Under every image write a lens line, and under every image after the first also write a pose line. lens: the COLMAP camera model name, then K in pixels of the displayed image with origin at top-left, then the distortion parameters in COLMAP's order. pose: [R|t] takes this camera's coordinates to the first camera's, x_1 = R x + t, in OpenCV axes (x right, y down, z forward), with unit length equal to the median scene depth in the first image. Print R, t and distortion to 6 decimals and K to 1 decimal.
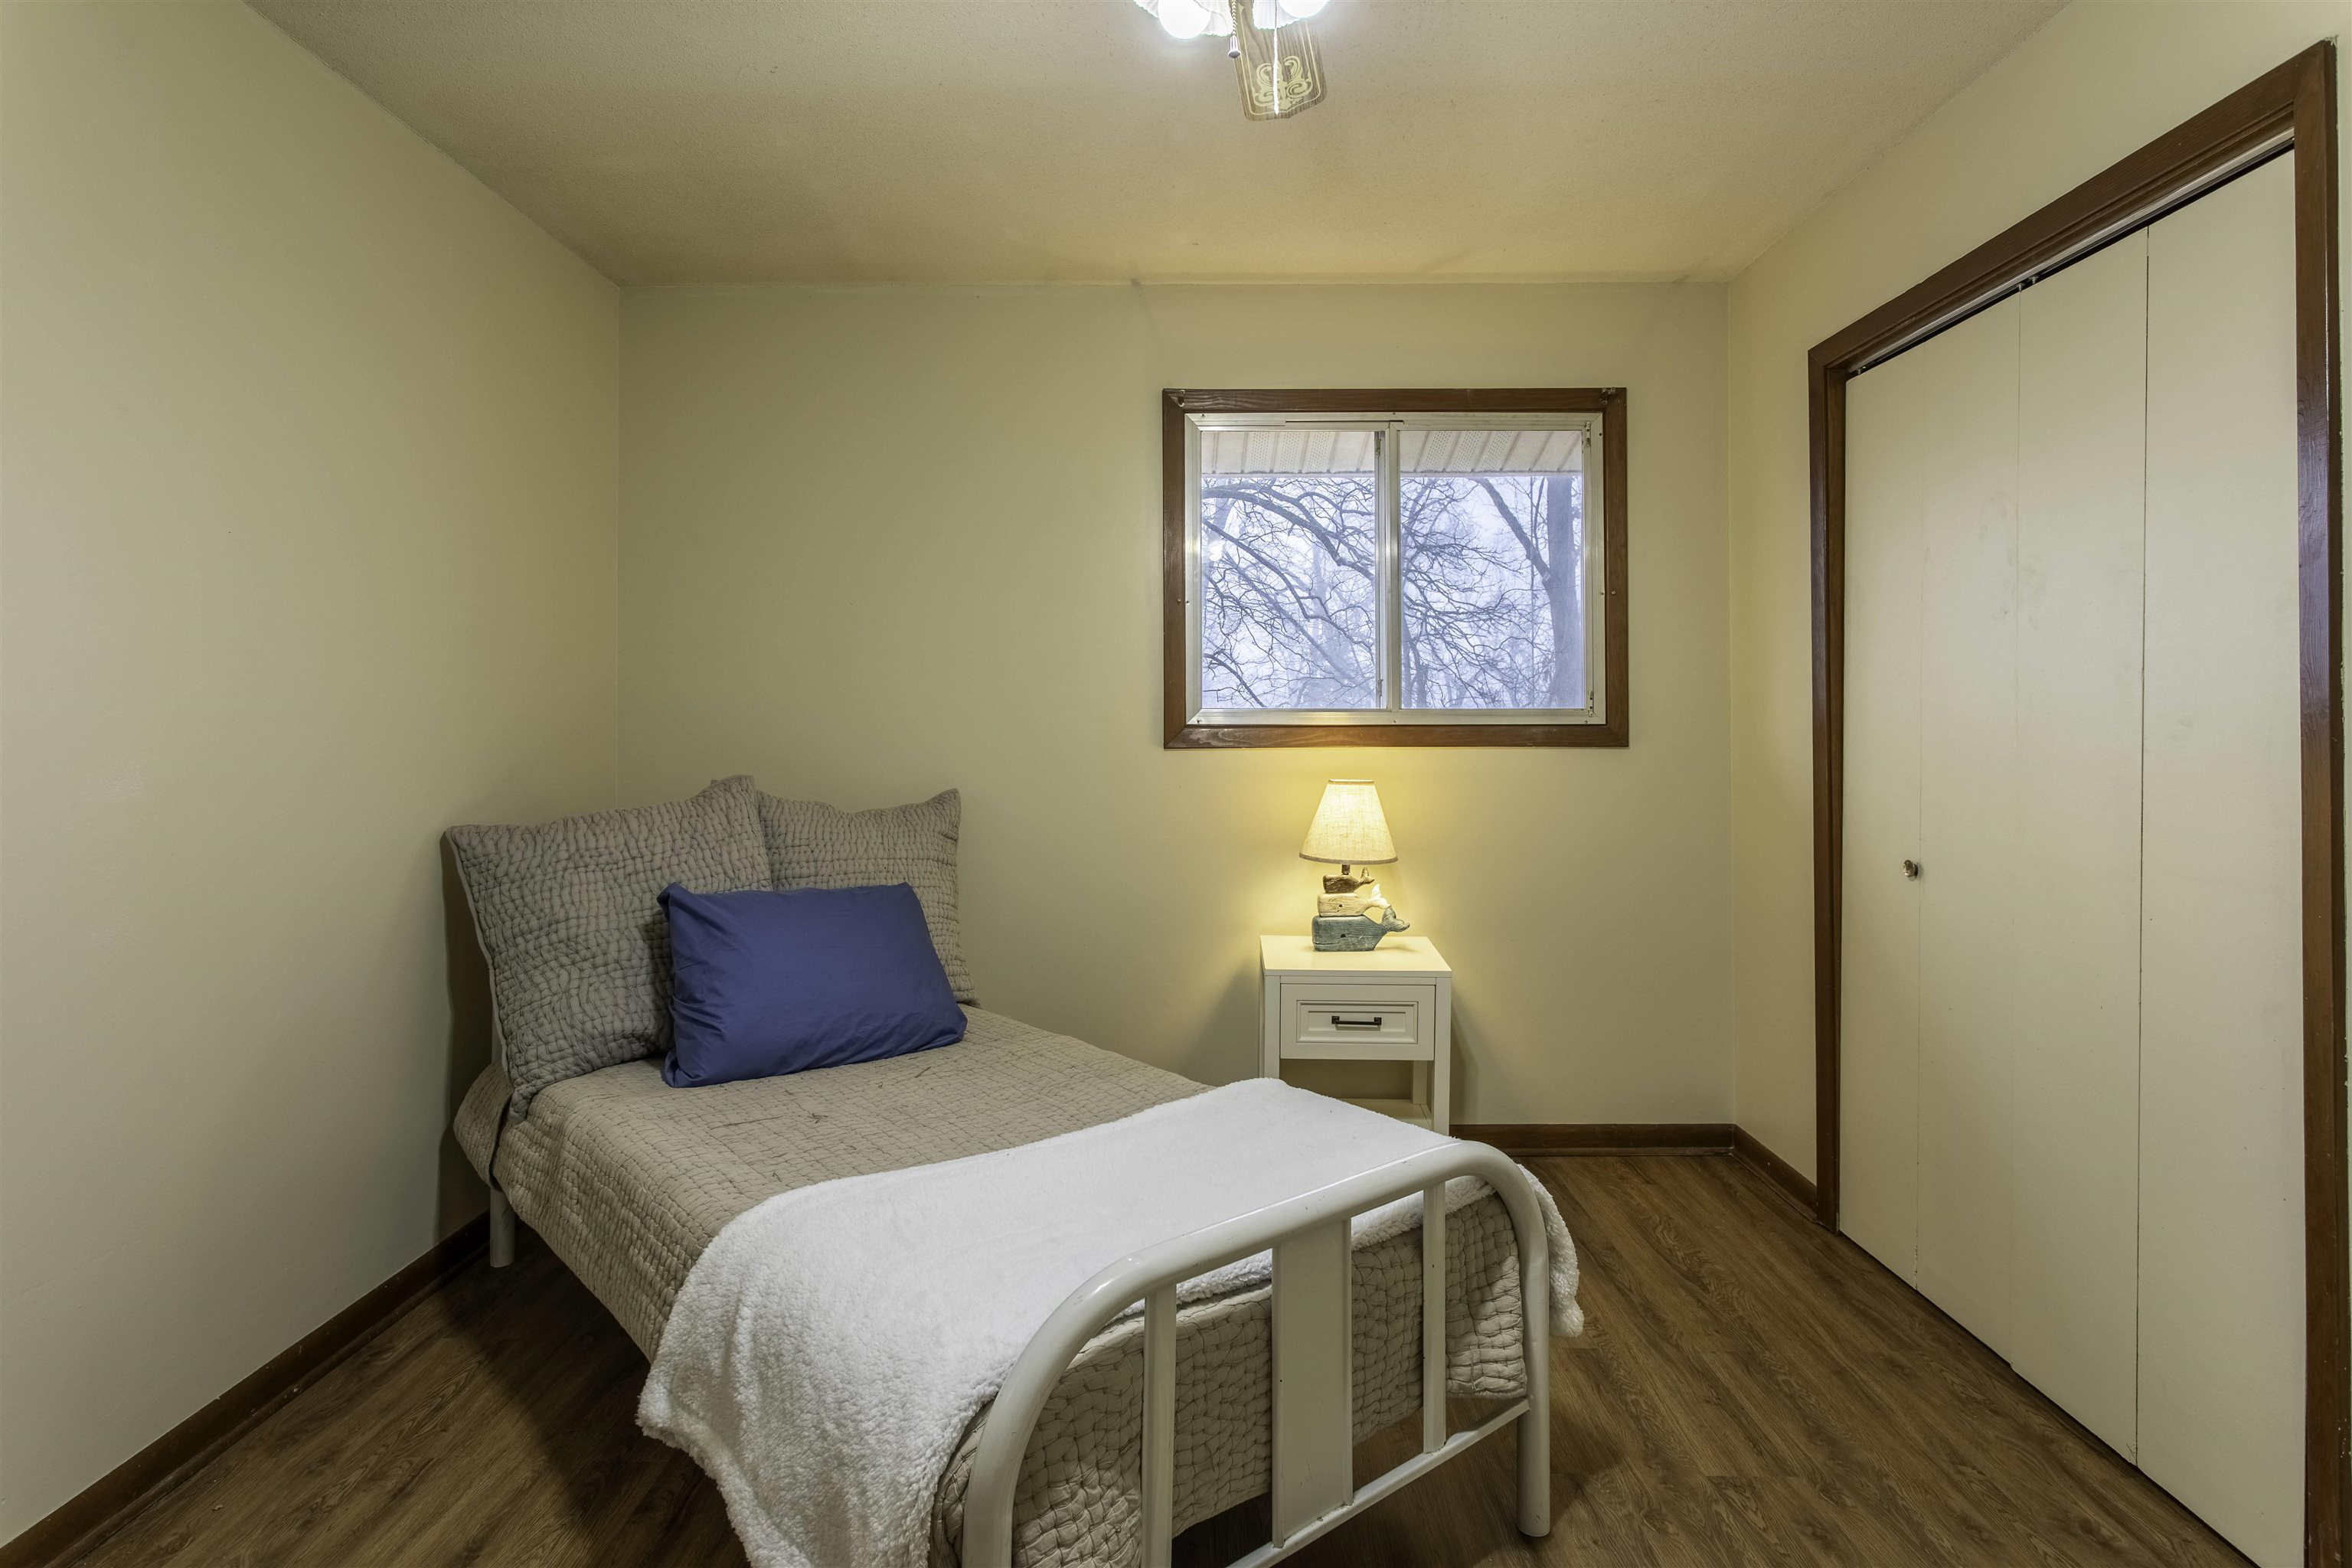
lens RADIAL K [[1218.3, 0, 1180.9], [0, 1218.3, 741.9], [0, 0, 1]] dist [0.002454, 0.000516]
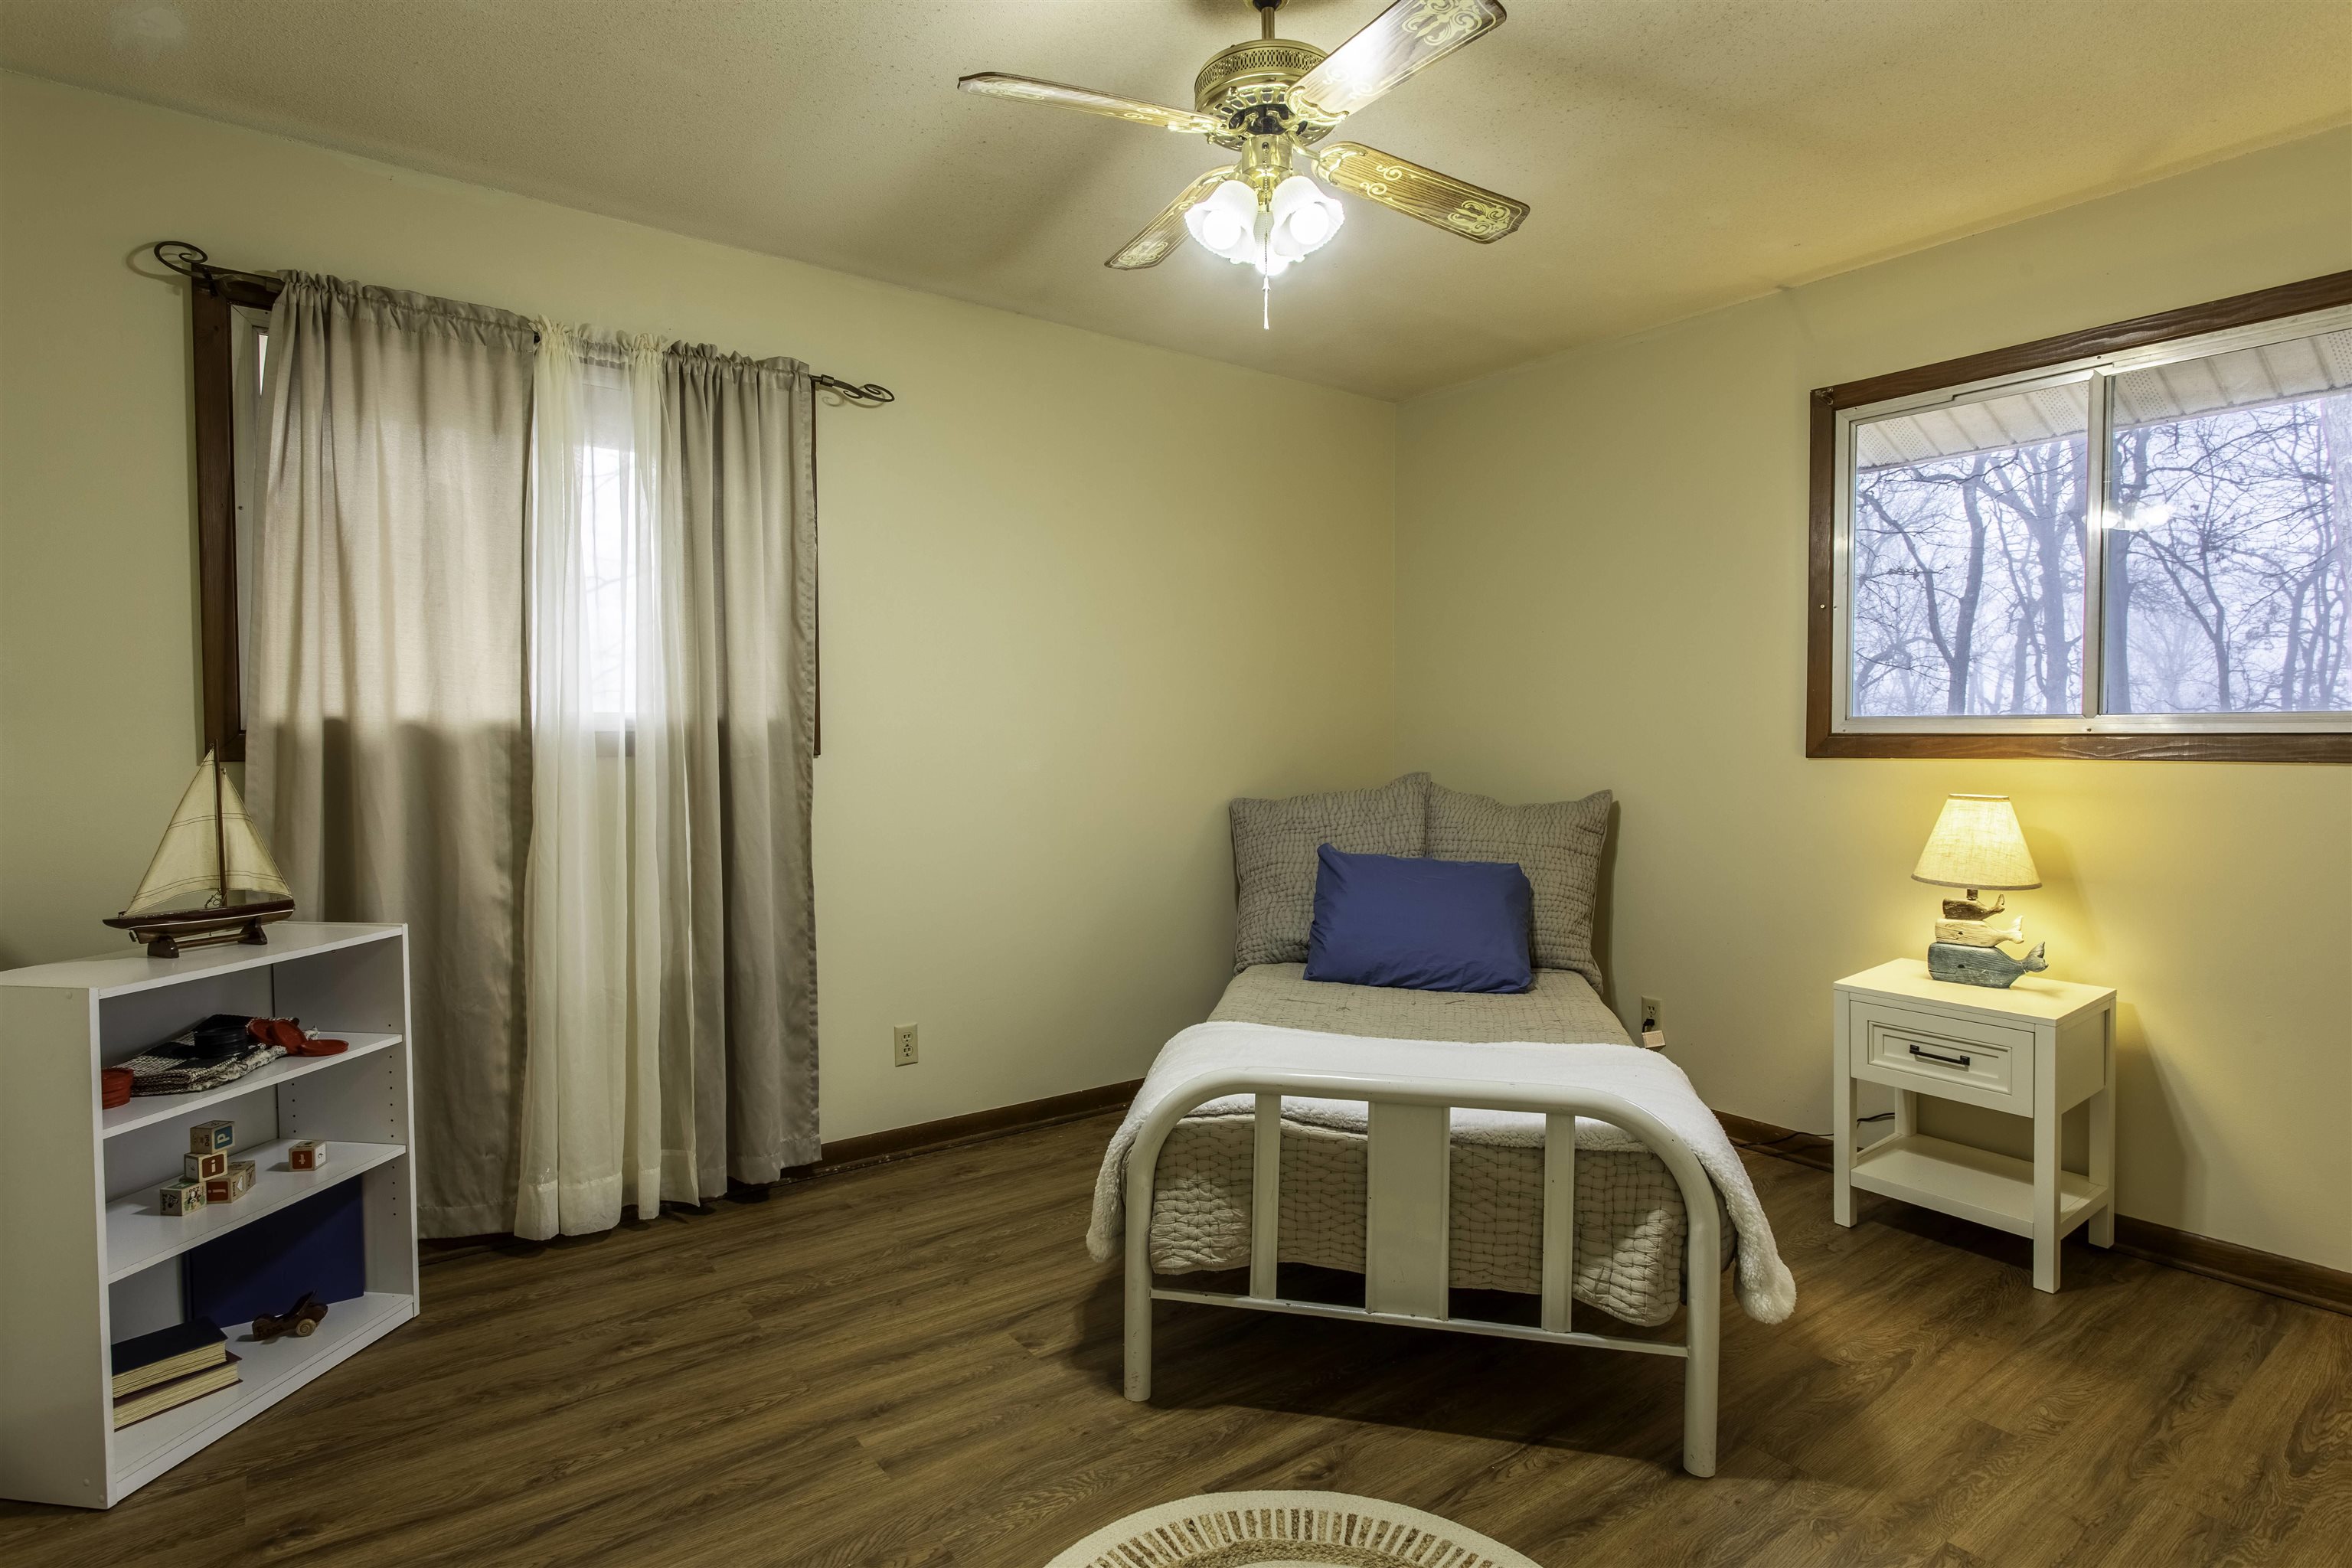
lens RADIAL K [[1233.9, 0, 1175.4], [0, 1233.9, 763.8], [0, 0, 1]] dist [-0.000089, 0.000606]
pose [[0.607606, 0.020728, -0.793968, 0.574770], [-0.009952, 0.999780, 0.018485, -0.003667], [0.794176, -0.003330, 0.607678, -0.028539]]
